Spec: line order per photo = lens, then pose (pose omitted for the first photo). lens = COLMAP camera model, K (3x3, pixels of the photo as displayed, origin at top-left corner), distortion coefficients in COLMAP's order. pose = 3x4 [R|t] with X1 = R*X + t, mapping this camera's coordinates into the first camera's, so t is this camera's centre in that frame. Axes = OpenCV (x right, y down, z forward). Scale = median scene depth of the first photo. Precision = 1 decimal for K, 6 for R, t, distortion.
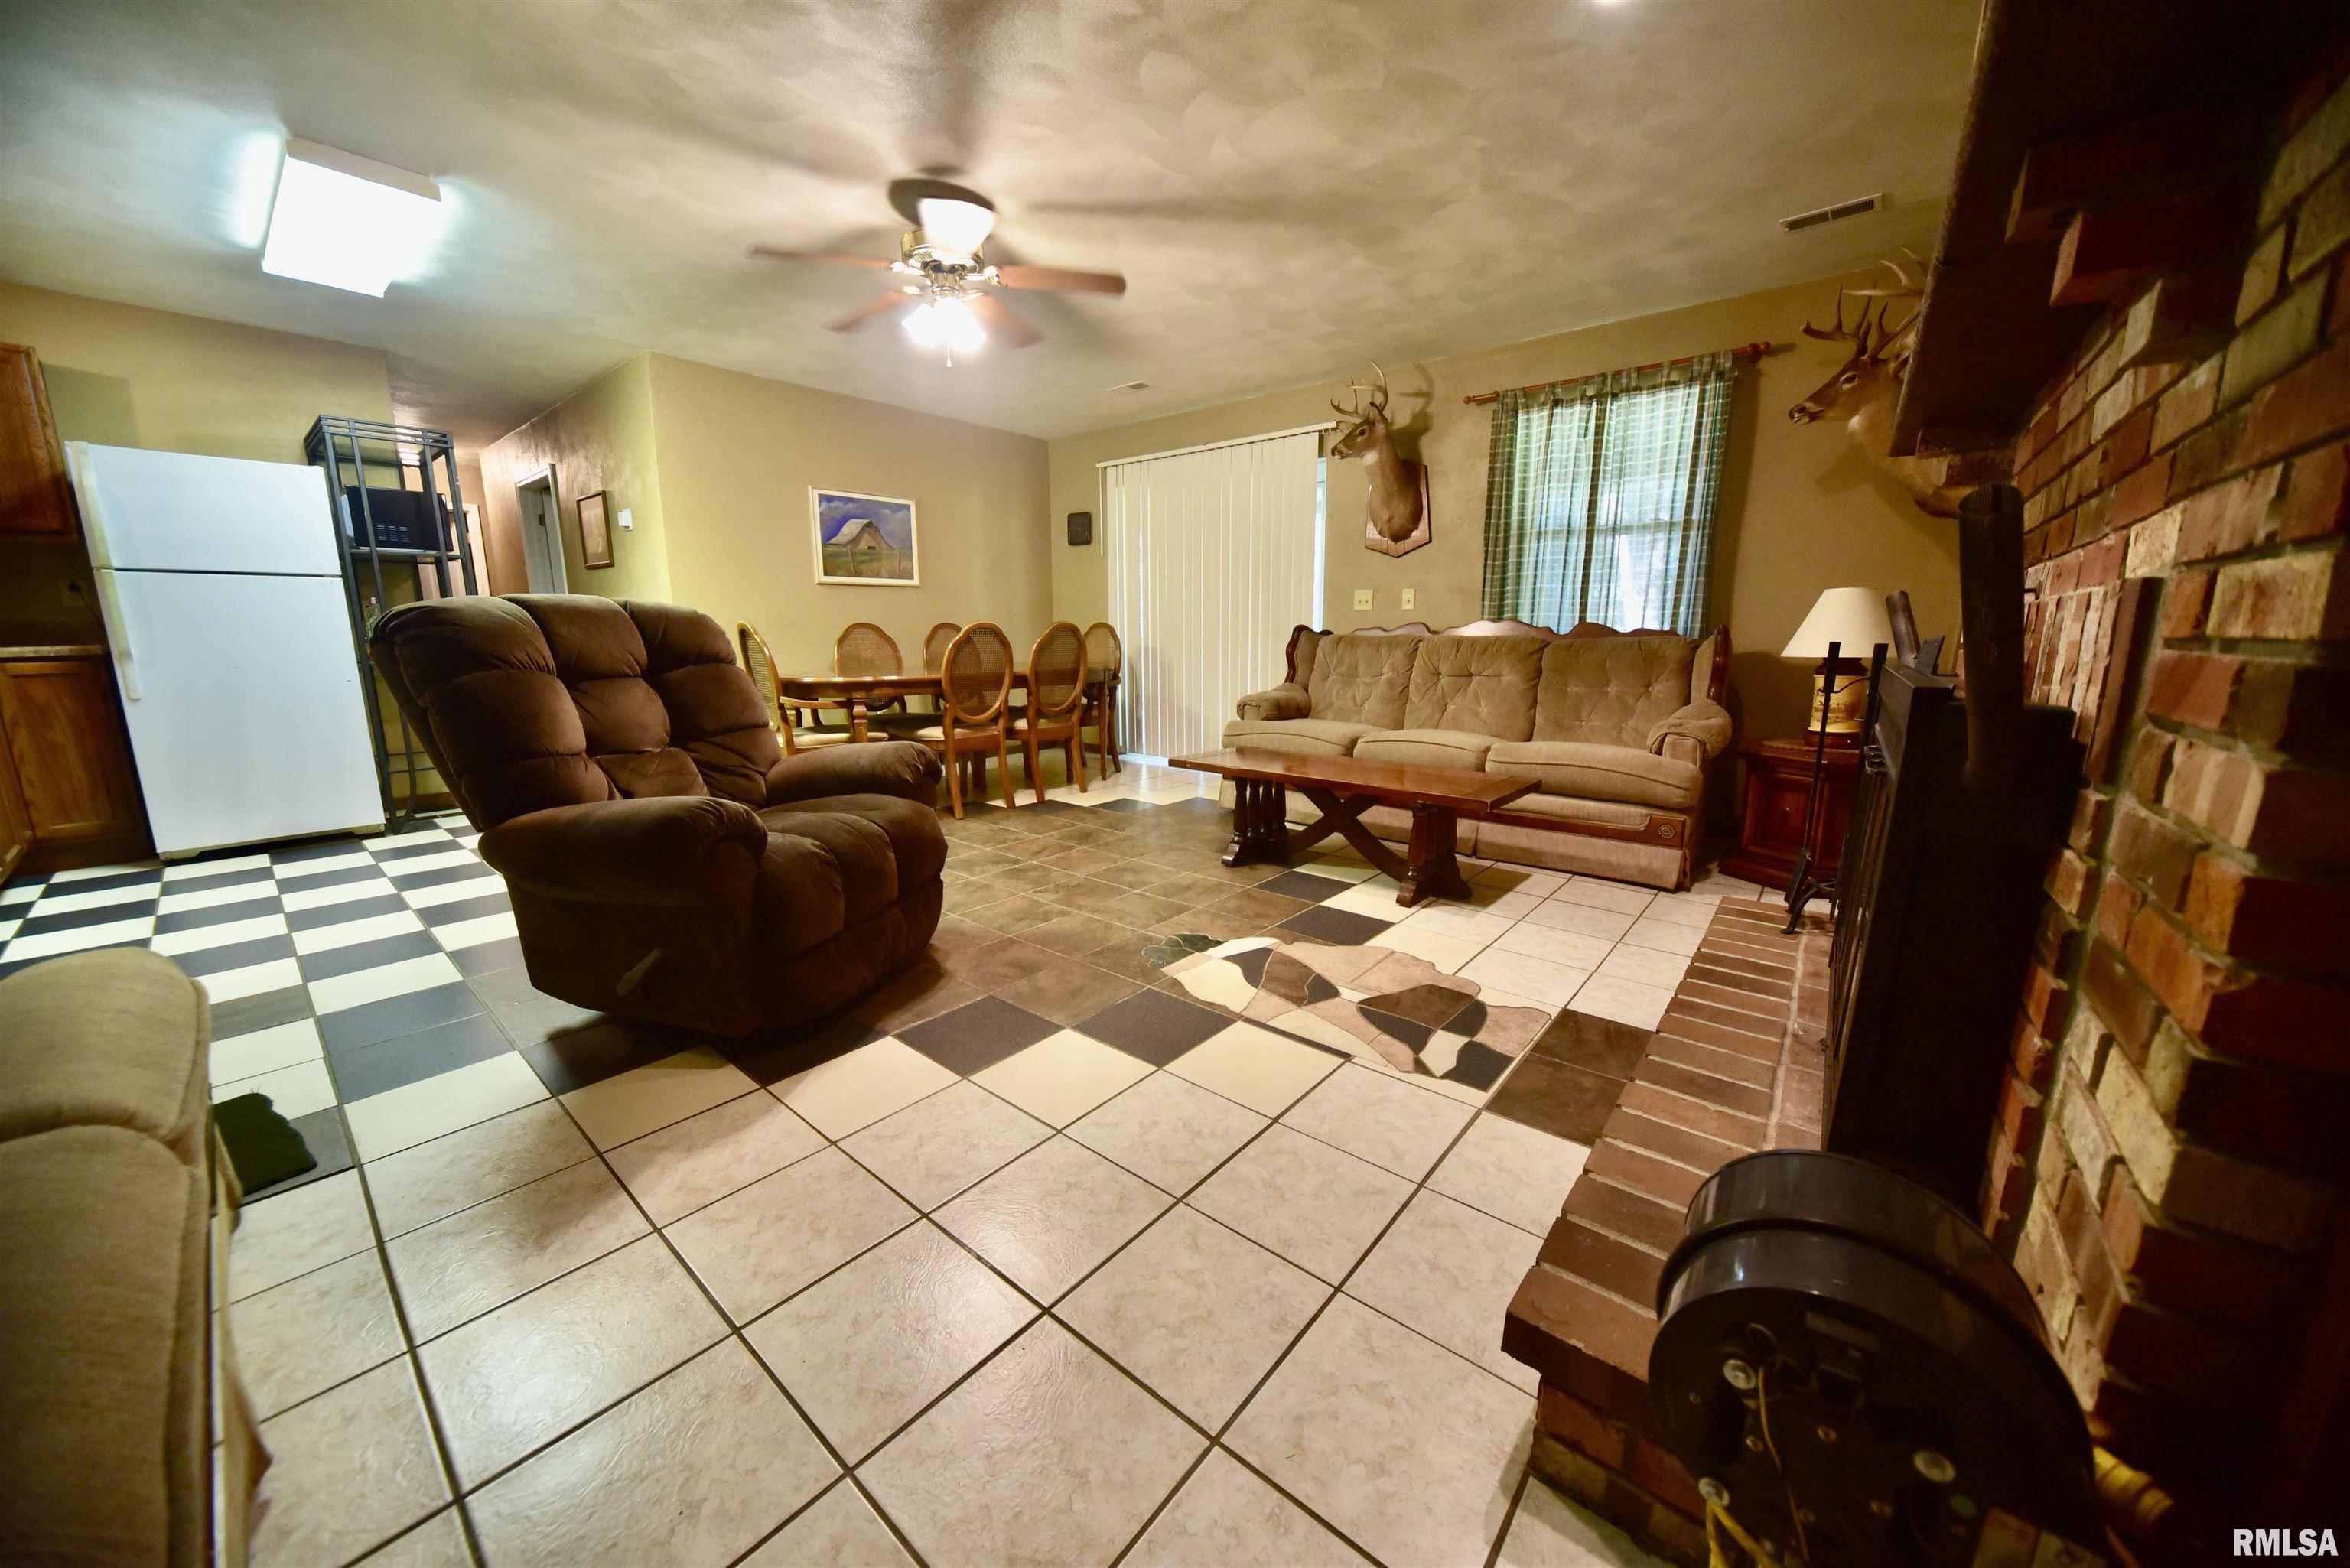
lens RADIAL K [[812.9, 0, 1177.2], [0, 812.9, 778.0], [0, 0, 1]] dist [-0.000981, 0.000007]
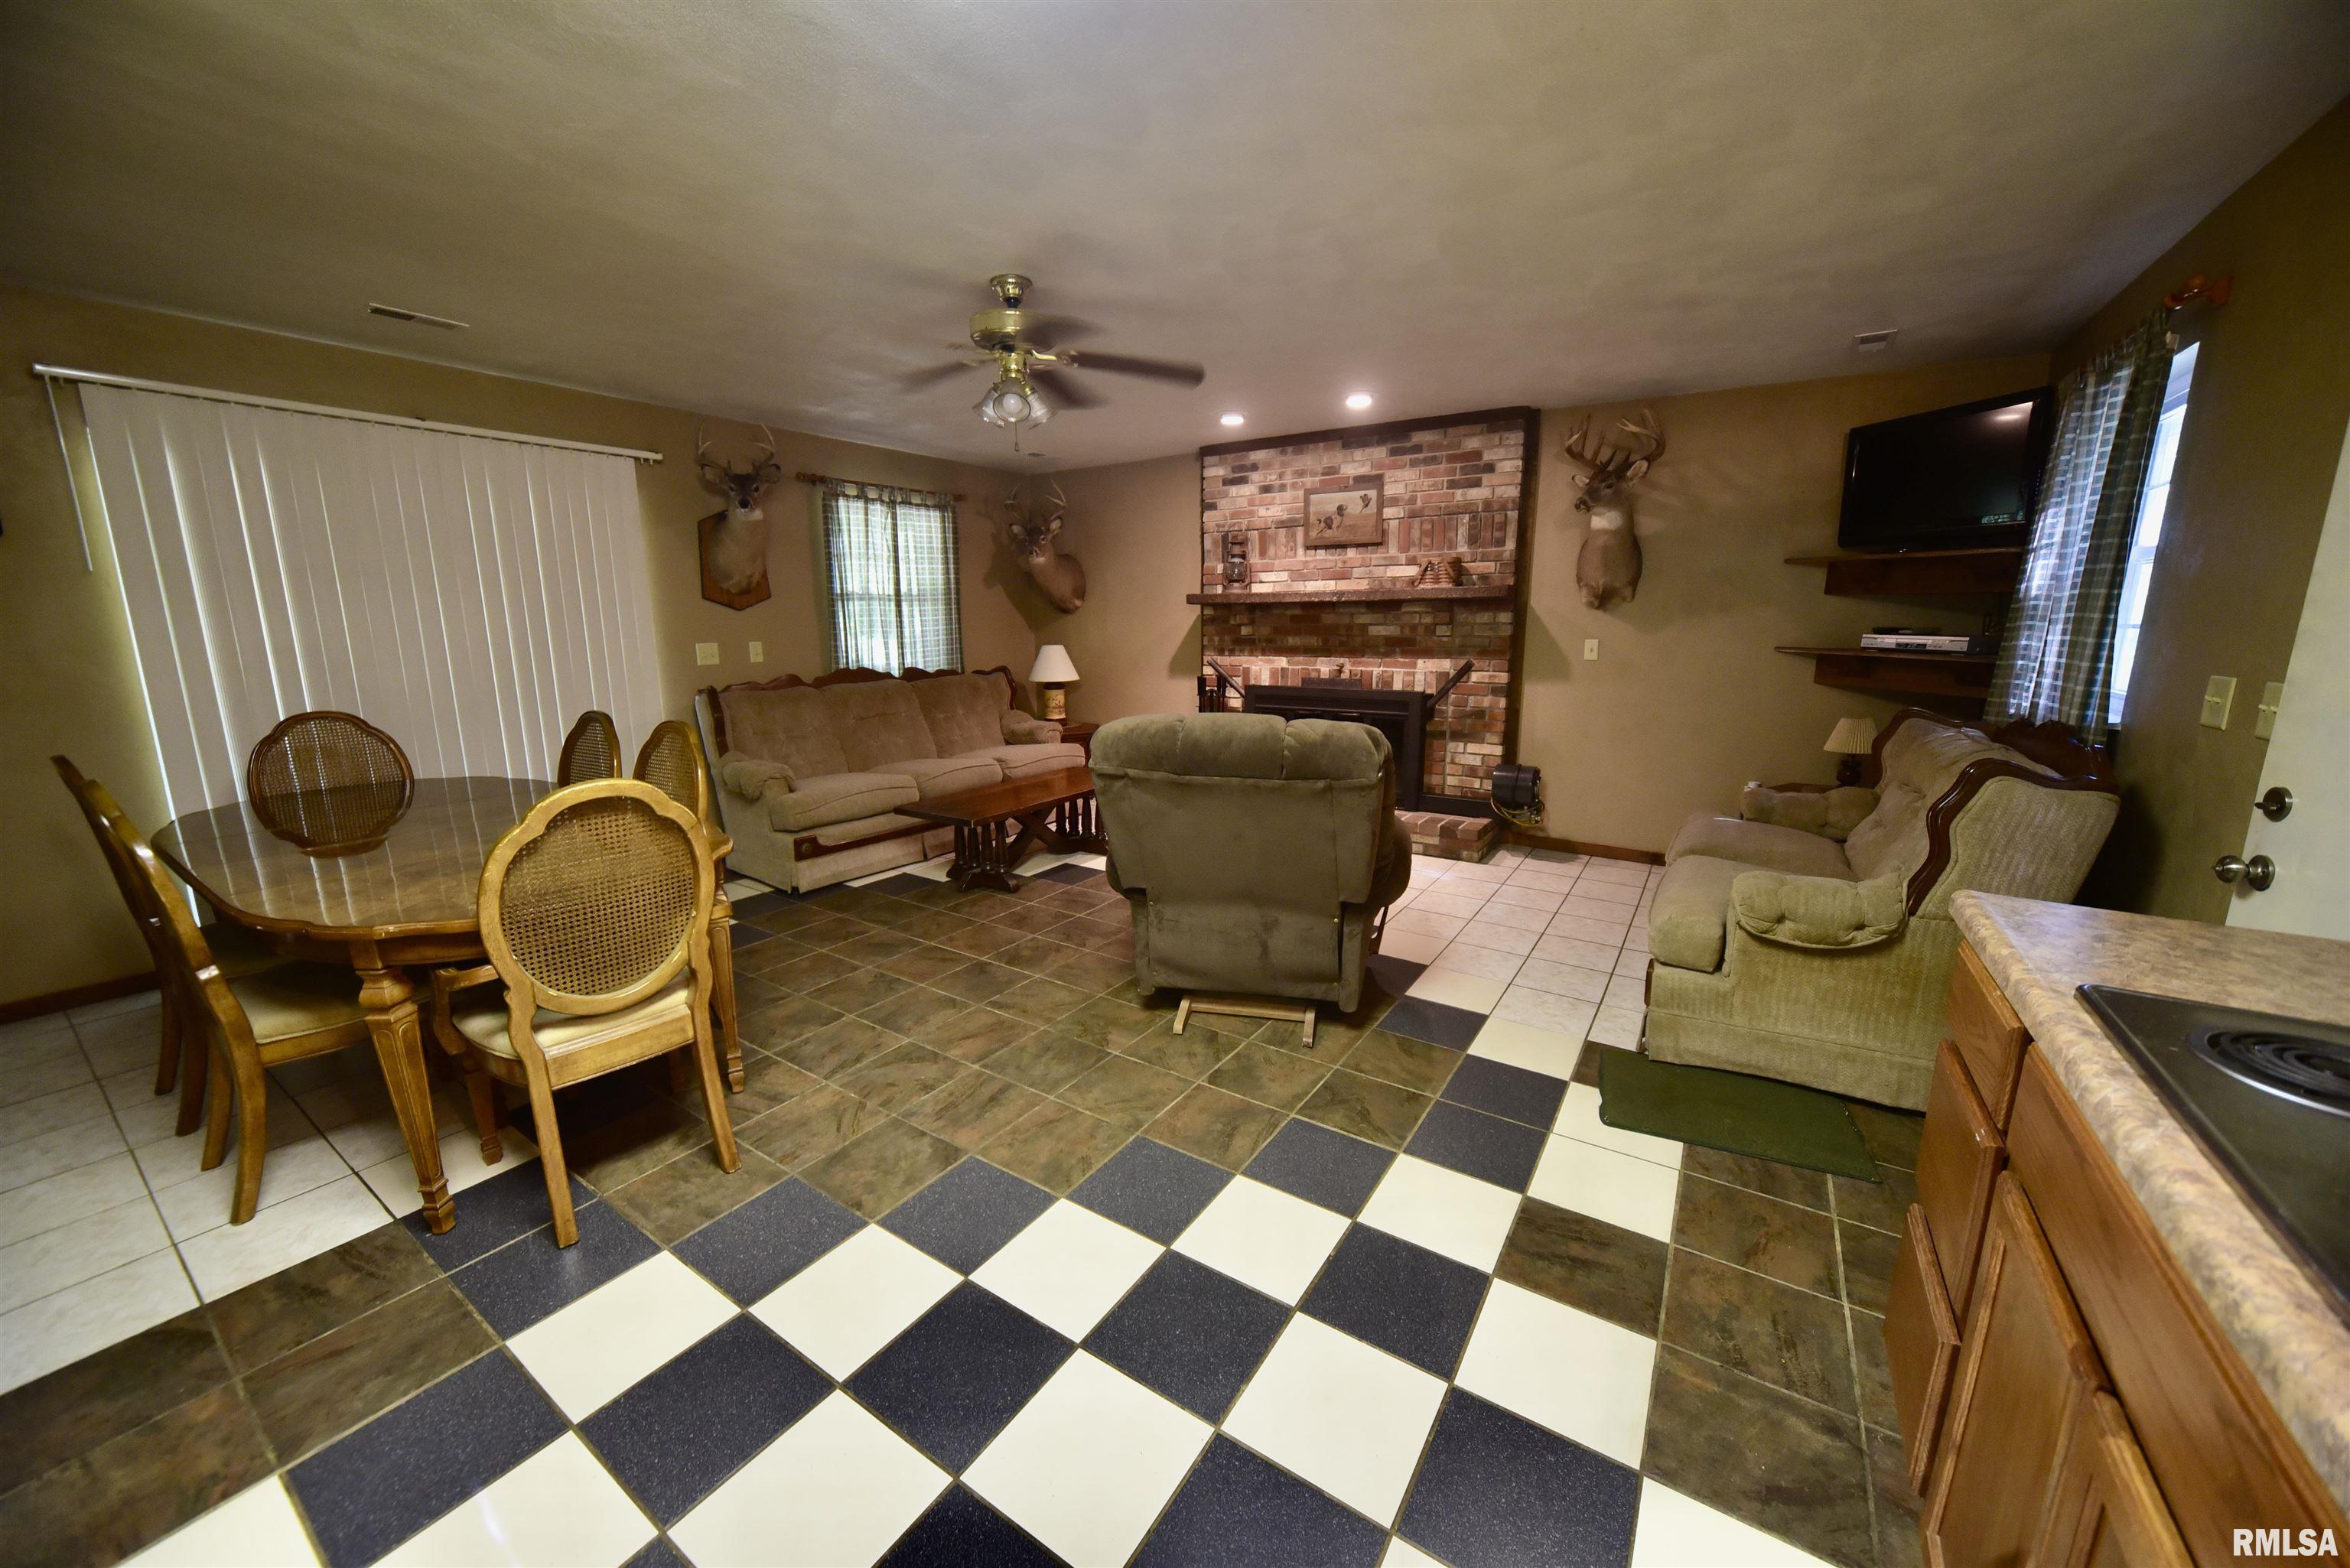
lens RADIAL K [[857.3, 0, 1172.8], [0, 857.3, 784.5], [0, 0, 1]] dist [-0.000115, 0.000000]
pose [[-0.108391, -0.189801, 0.975821, -1.062750], [0.189337, 0.959695, 0.207695, -0.236498], [-0.975911, 0.207271, -0.068086, 0.771093]]
